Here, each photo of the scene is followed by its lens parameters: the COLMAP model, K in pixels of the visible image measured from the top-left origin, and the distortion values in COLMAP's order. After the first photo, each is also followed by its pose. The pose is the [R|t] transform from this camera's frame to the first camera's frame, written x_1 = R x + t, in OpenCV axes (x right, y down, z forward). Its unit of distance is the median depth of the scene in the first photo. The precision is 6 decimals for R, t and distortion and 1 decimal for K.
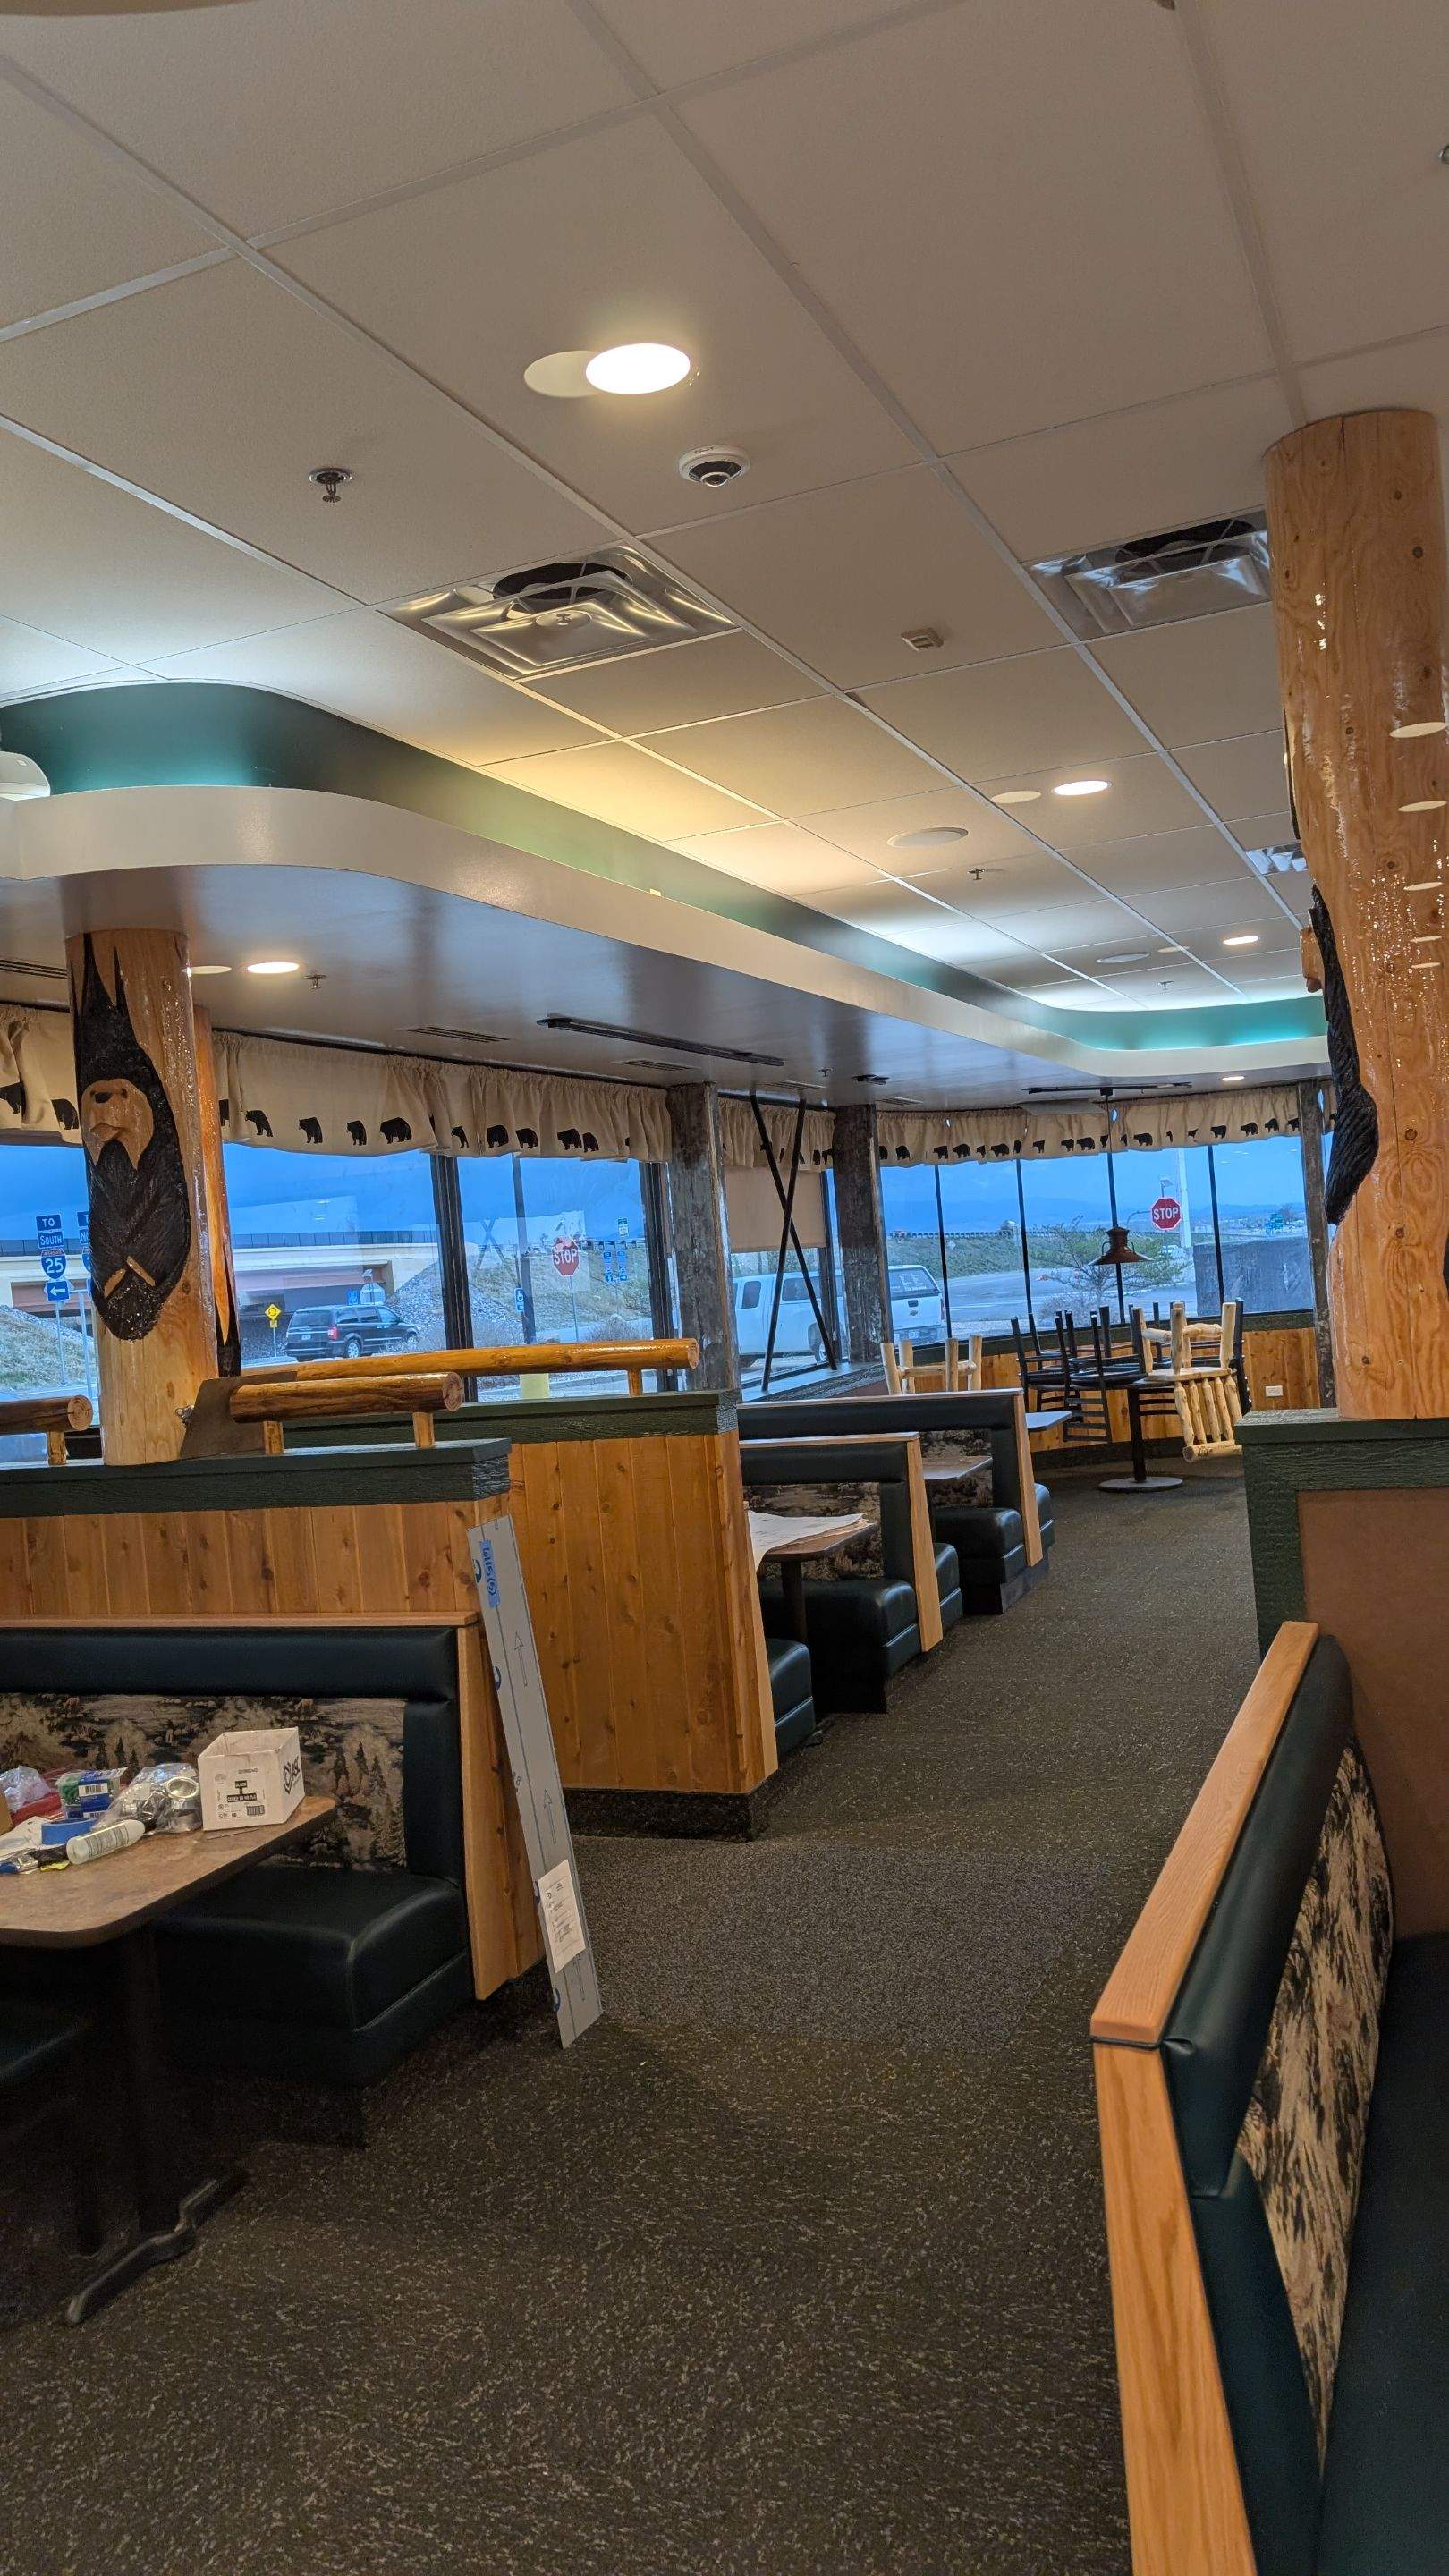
lens RADIAL K [[1879.9, 0, 726.1], [0, 1879.9, 1284.2], [0, 0, 1]] dist [-0.003834, -0.000438]
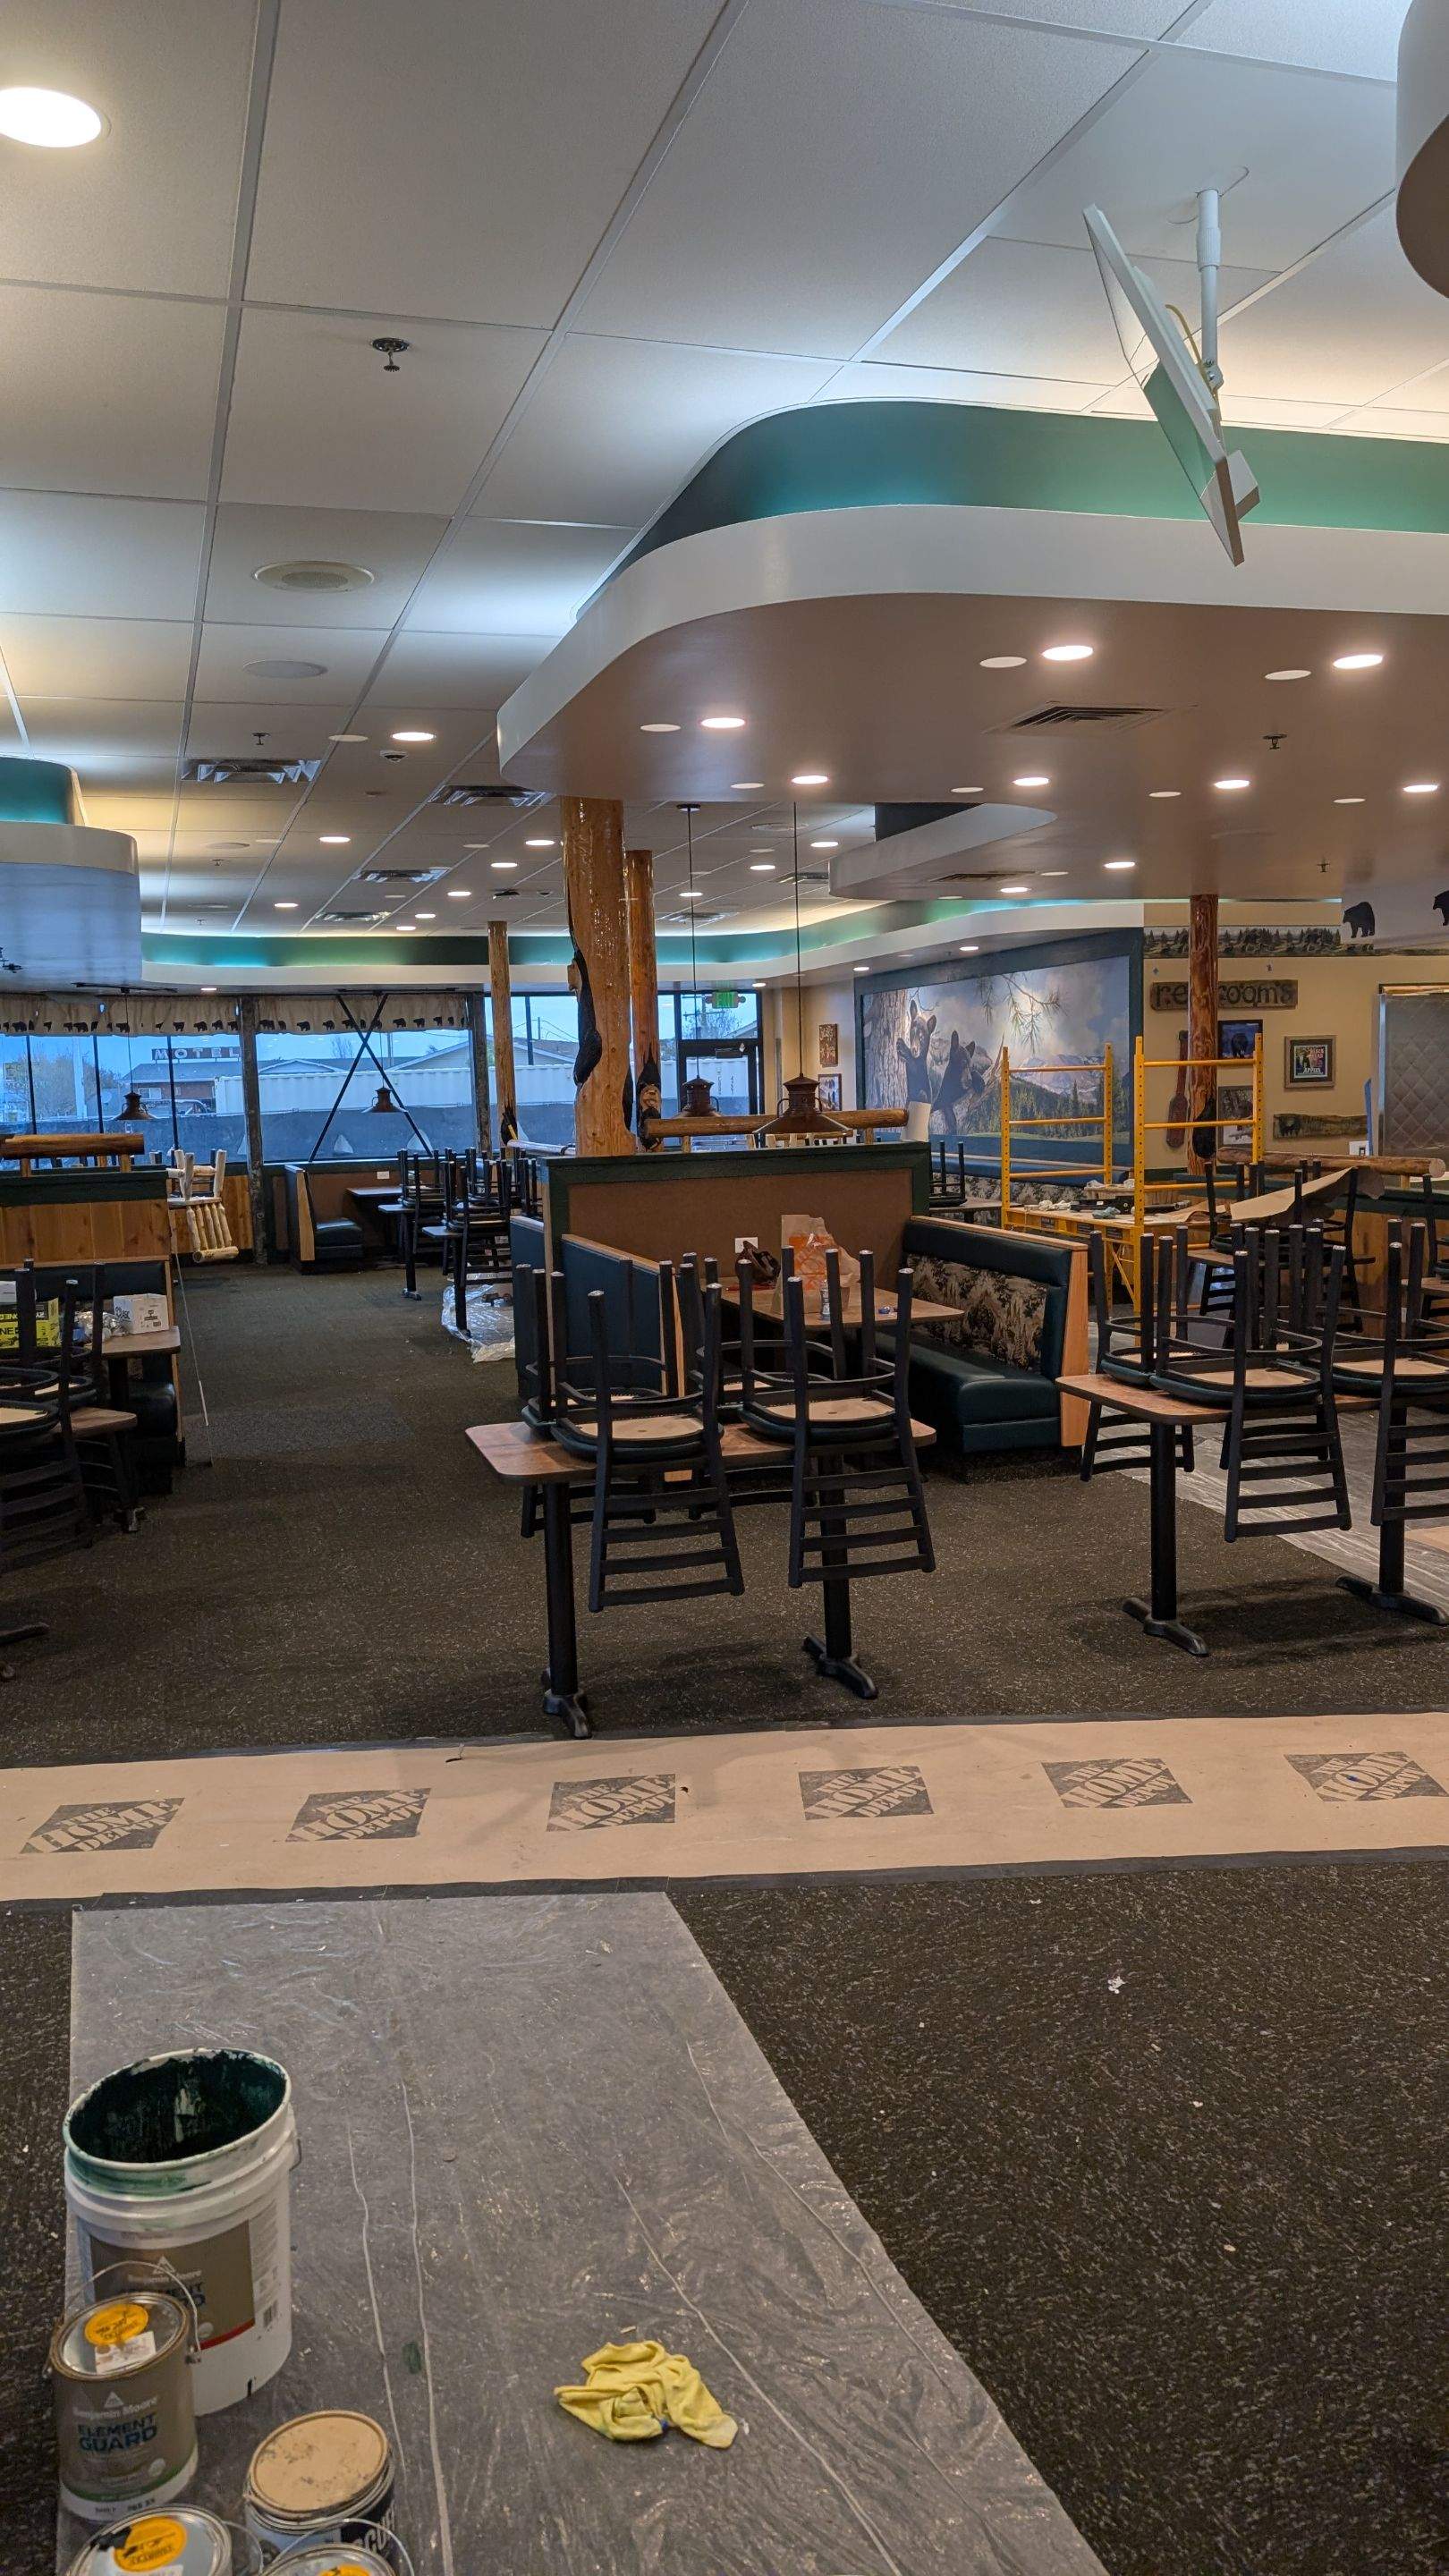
lens RADIAL K [[1879.9, 0, 722.4], [0, 1879.9, 1289.8], [0, 0, 1]] dist [-0.003834, -0.000438]
pose [[0.770060, -0.003831, 0.637960, -0.314640], [-0.033426, 0.998366, 0.046342, 0.032906], [-0.637095, -0.057010, 0.768674, -0.299233]]
